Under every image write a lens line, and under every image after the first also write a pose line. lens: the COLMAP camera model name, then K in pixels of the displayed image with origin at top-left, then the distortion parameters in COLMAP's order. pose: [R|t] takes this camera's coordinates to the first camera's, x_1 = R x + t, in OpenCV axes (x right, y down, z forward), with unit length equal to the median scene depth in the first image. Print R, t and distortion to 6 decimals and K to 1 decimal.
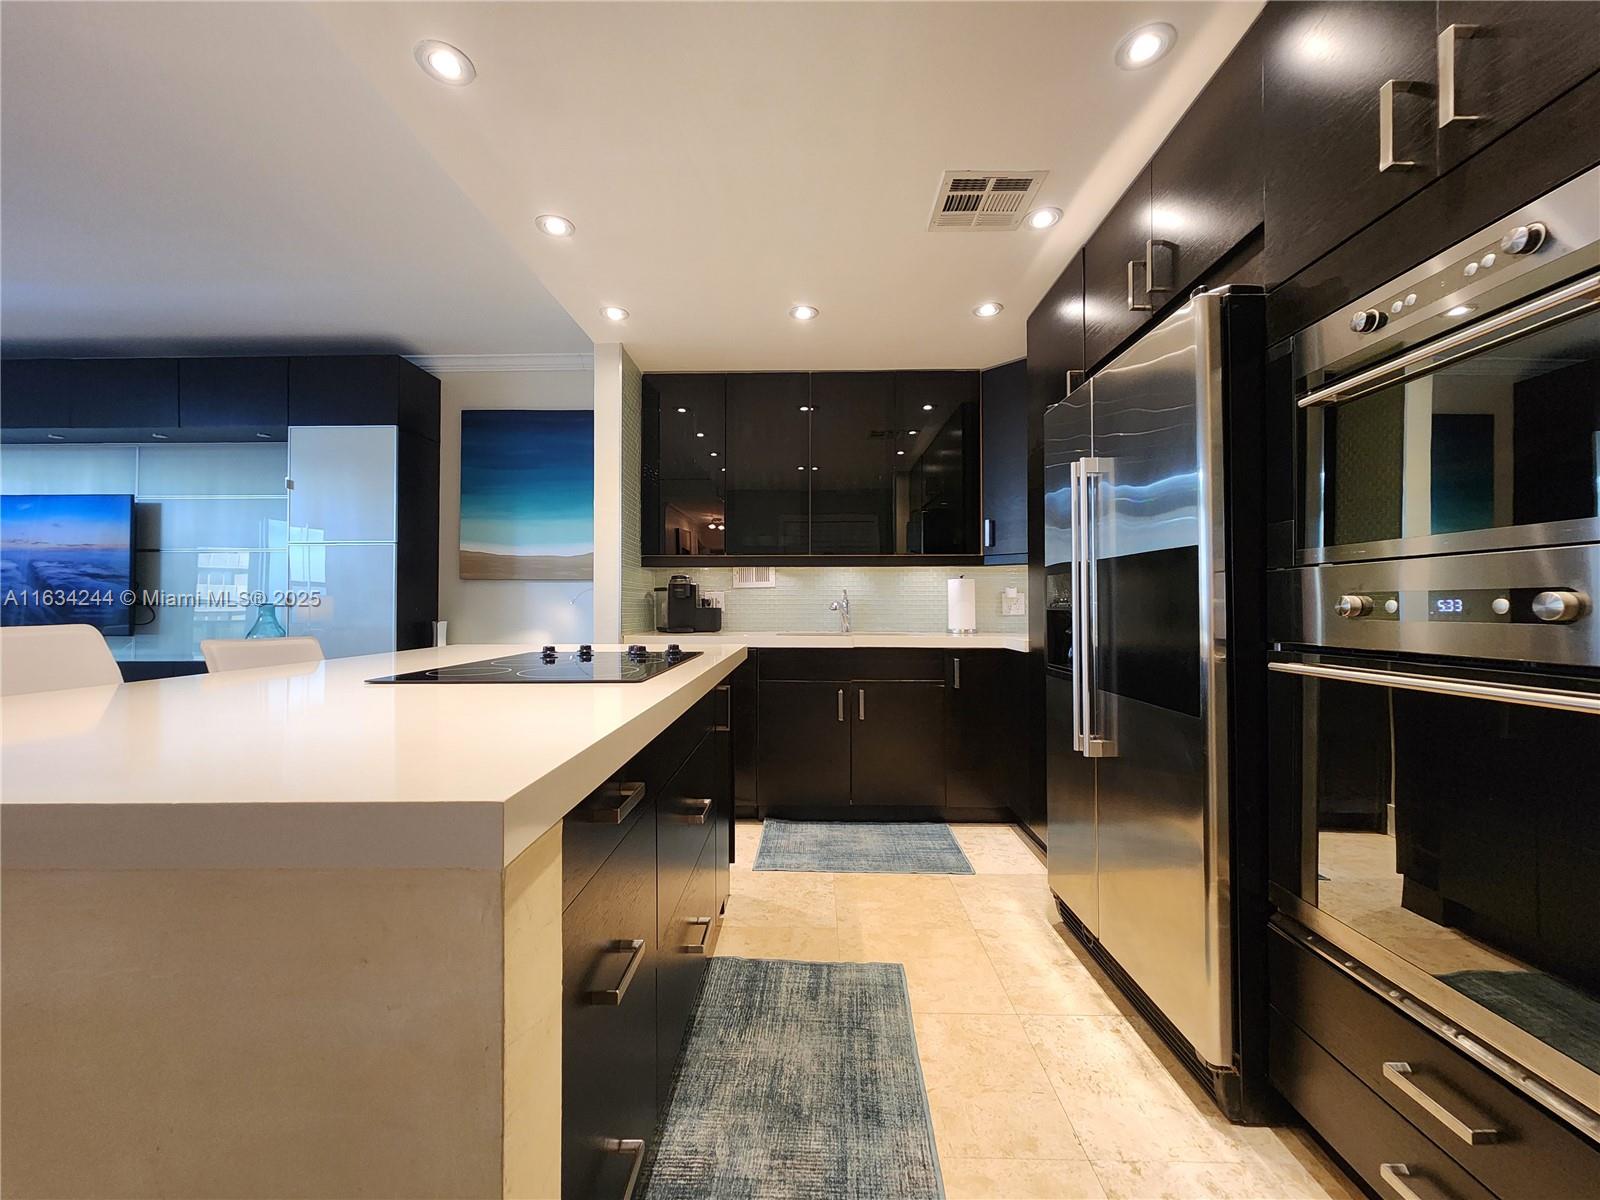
lens RADIAL K [[643.8, 0, 800.0], [0, 643.8, 600.0], [0, 0, 1]] dist [0.000286, 0.000245]
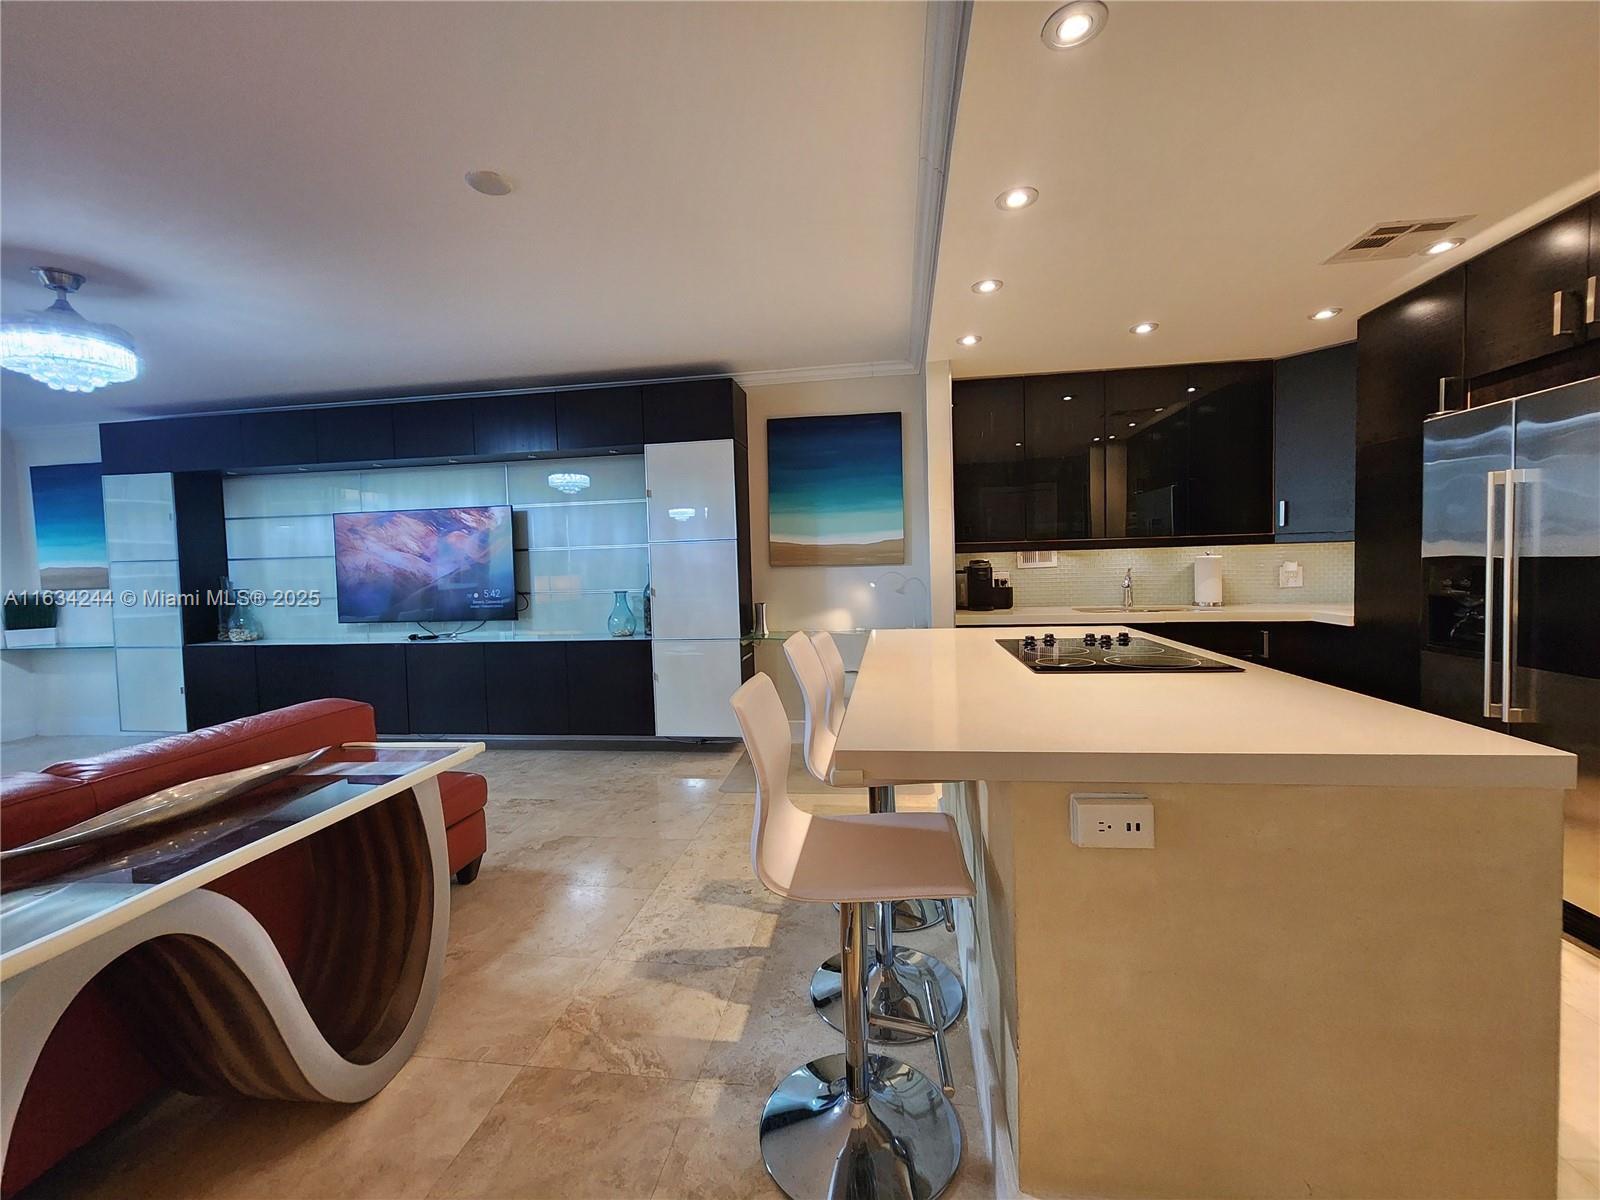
lens RADIAL K [[657.5, 0, 800.0], [0, 657.5, 600.0], [0, 0, 1]] dist [0.006940, 0.000318]
pose [[0.992869, -0.020113, -0.117501, -0.358292], [0.027192, 0.997890, 0.058956, -0.043081], [0.116068, -0.061731, 0.991321, -0.187015]]
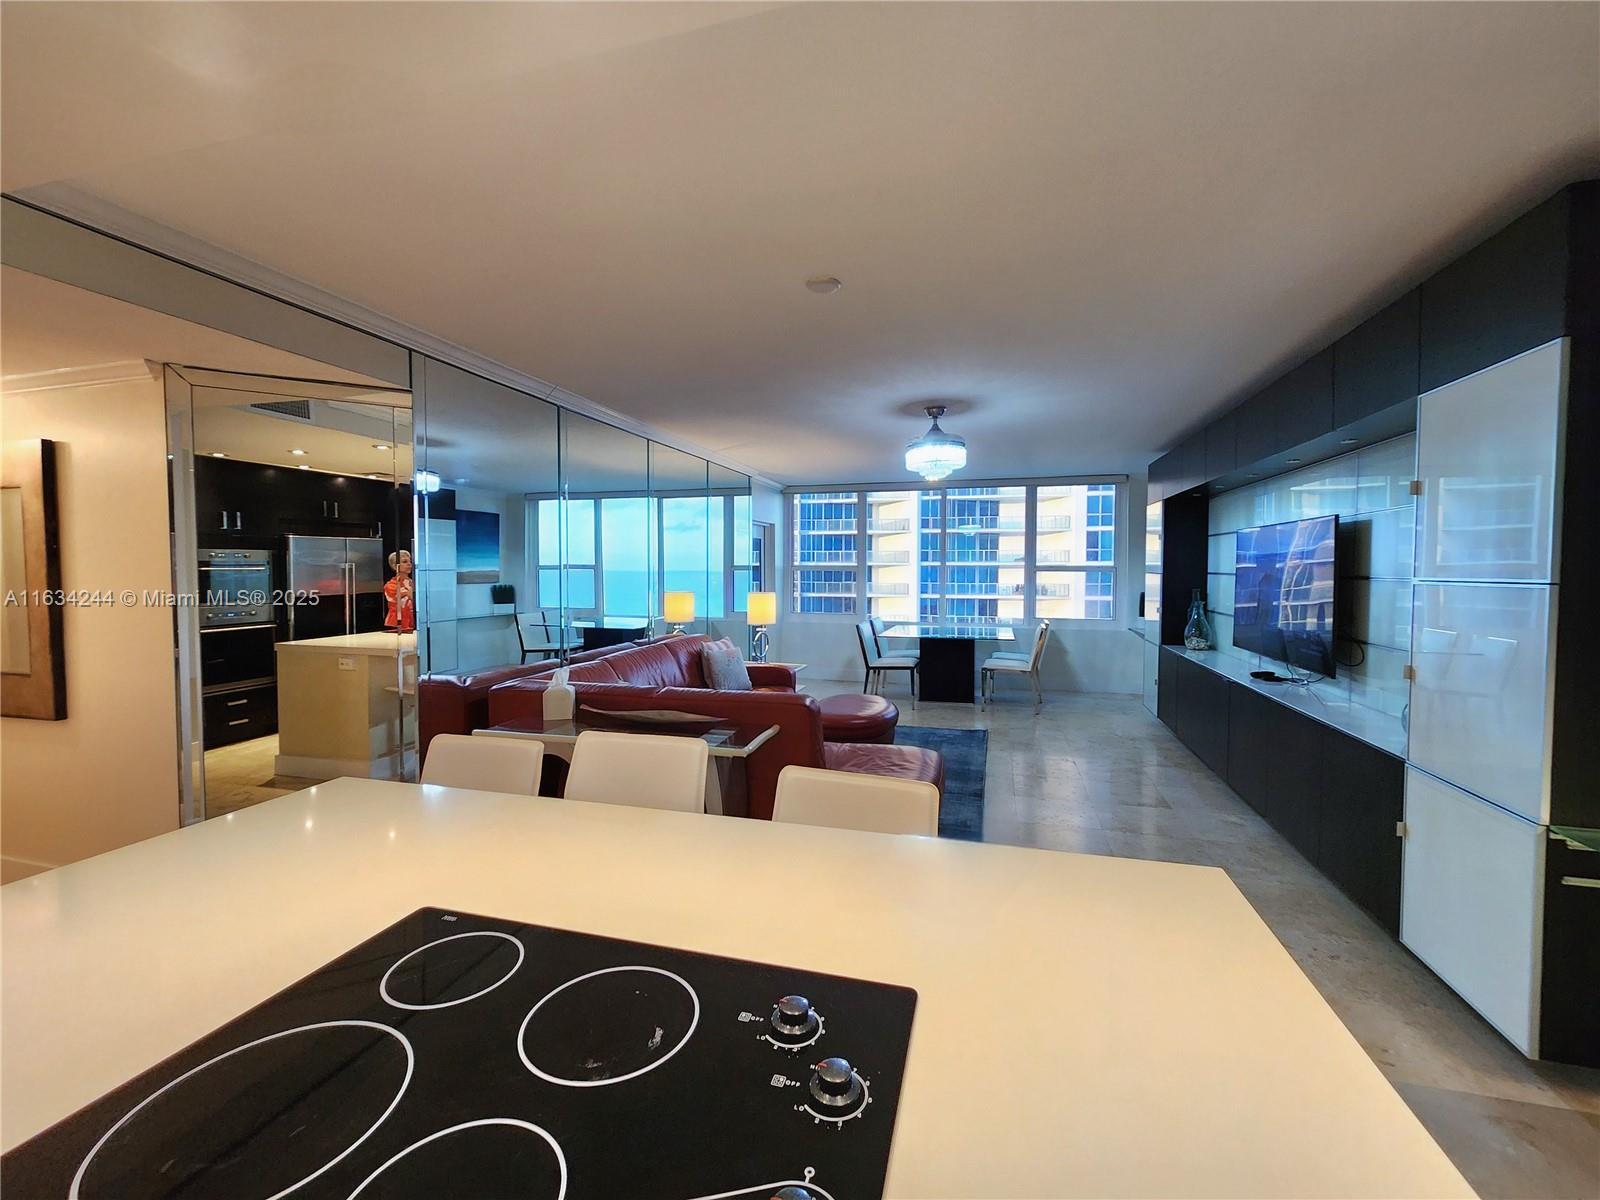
lens RADIAL K [[657.5, 0, 800.0], [0, 657.5, 600.0], [0, 0, 1]] dist [0.006940, 0.000318]
pose [[-0.251786, 0.049185, -0.966532, -0.005468], [-0.009014, 0.998545, 0.053162, -0.093226], [0.967741, 0.022097, -0.250976, 0.547571]]
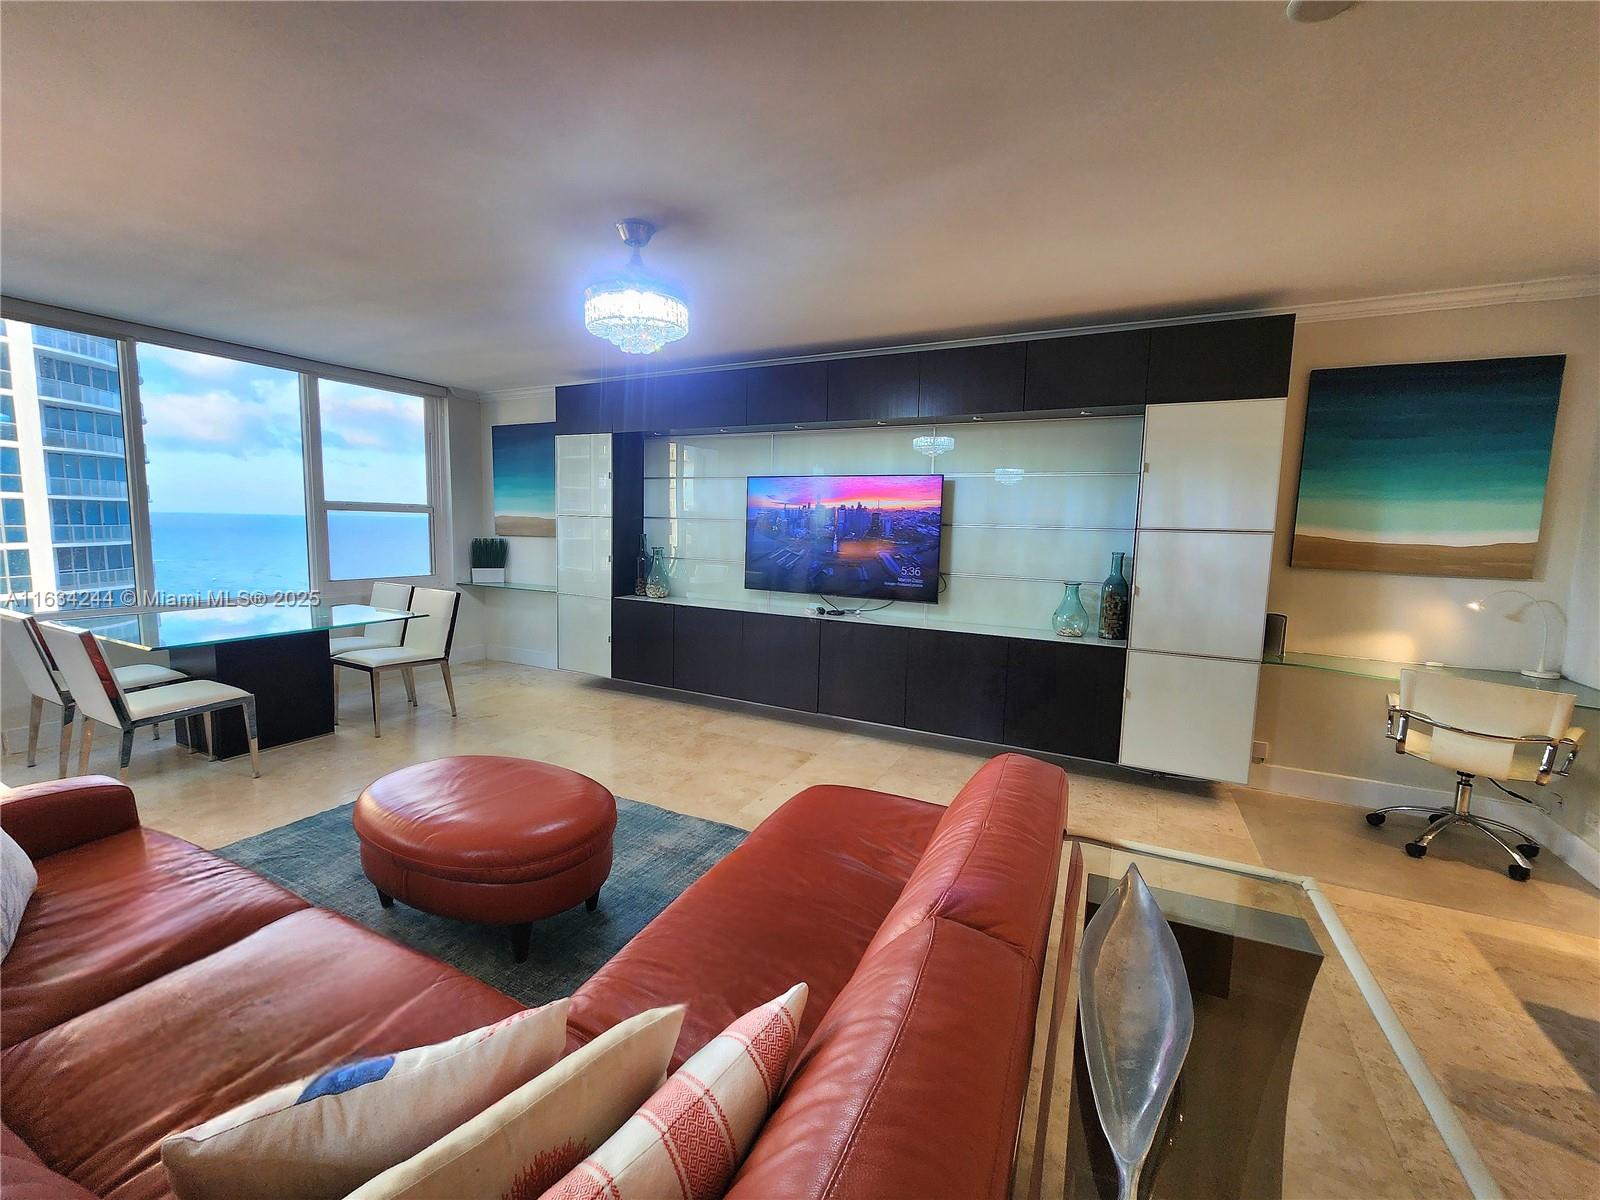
lens RADIAL K [[643.8, 0, 800.0], [0, 643.8, 600.0], [0, 0, 1]] dist [0.000286, 0.000245]
pose [[0.906412, 0.076198, -0.415466, -0.817622], [-0.033410, 0.993446, 0.109311, -0.065460], [0.421072, -0.085200, 0.903017, -0.091970]]
